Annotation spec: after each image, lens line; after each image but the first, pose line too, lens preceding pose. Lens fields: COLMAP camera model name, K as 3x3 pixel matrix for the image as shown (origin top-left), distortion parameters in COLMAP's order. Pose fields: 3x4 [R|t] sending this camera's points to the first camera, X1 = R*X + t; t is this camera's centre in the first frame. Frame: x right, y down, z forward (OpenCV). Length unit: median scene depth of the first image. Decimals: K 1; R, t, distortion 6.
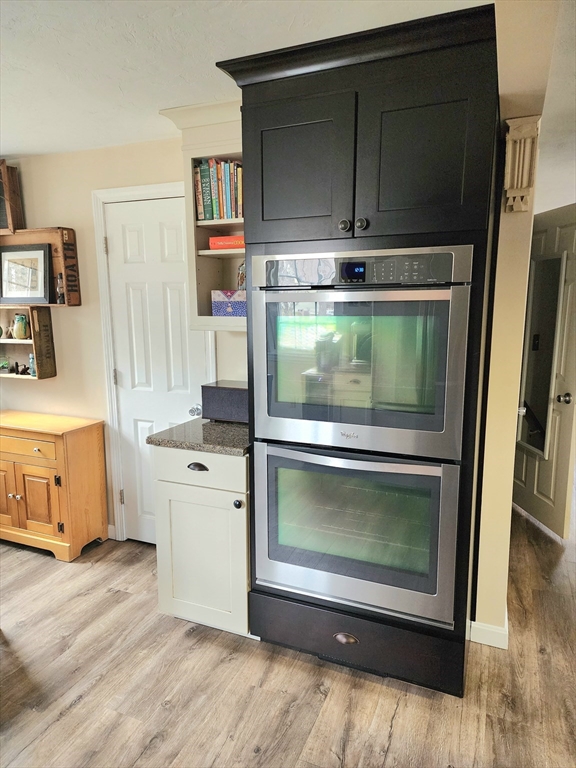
lens RADIAL K [[510.5, 0, 289.8], [0, 510.5, 389.6], [0, 0, 1]] dist [0.104714, -0.103477]
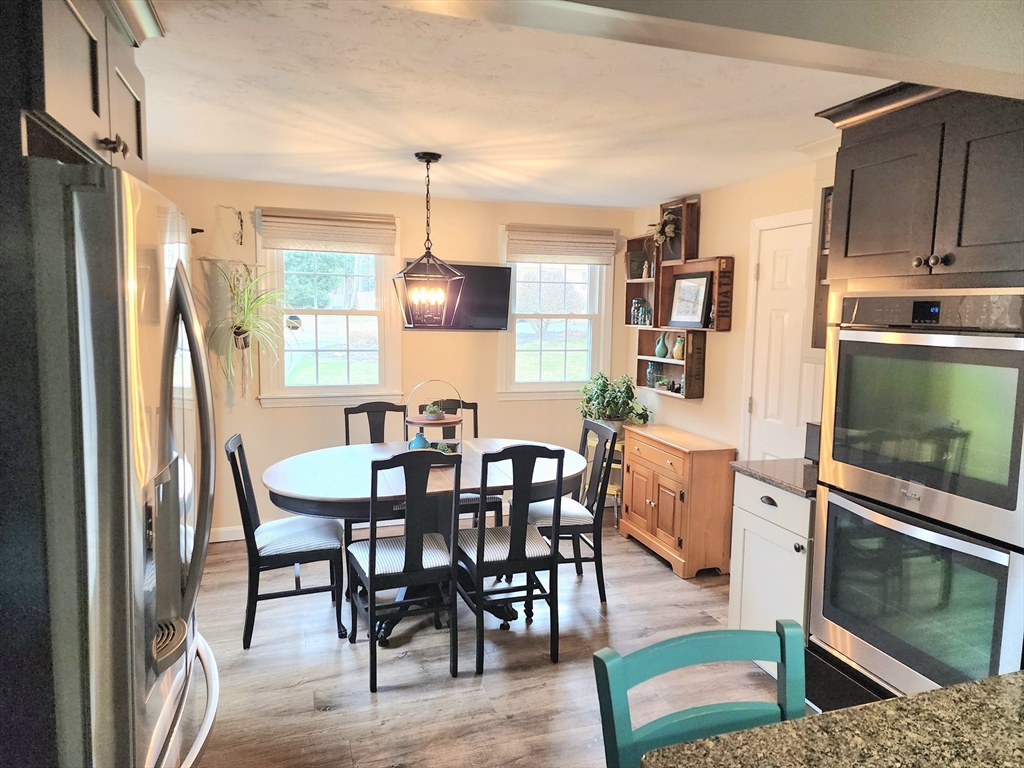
lens RADIAL K [[680.6, 0, 515.6], [0, 680.6, 394.0], [0, 0, 1]] dist [0.104714, -0.103477]
pose [[0.660175, 0.114451, -0.742341, 0.331926], [-0.152934, 0.988101, 0.016335, 0.001120], [0.735377, 0.102745, 0.669824, -0.189028]]
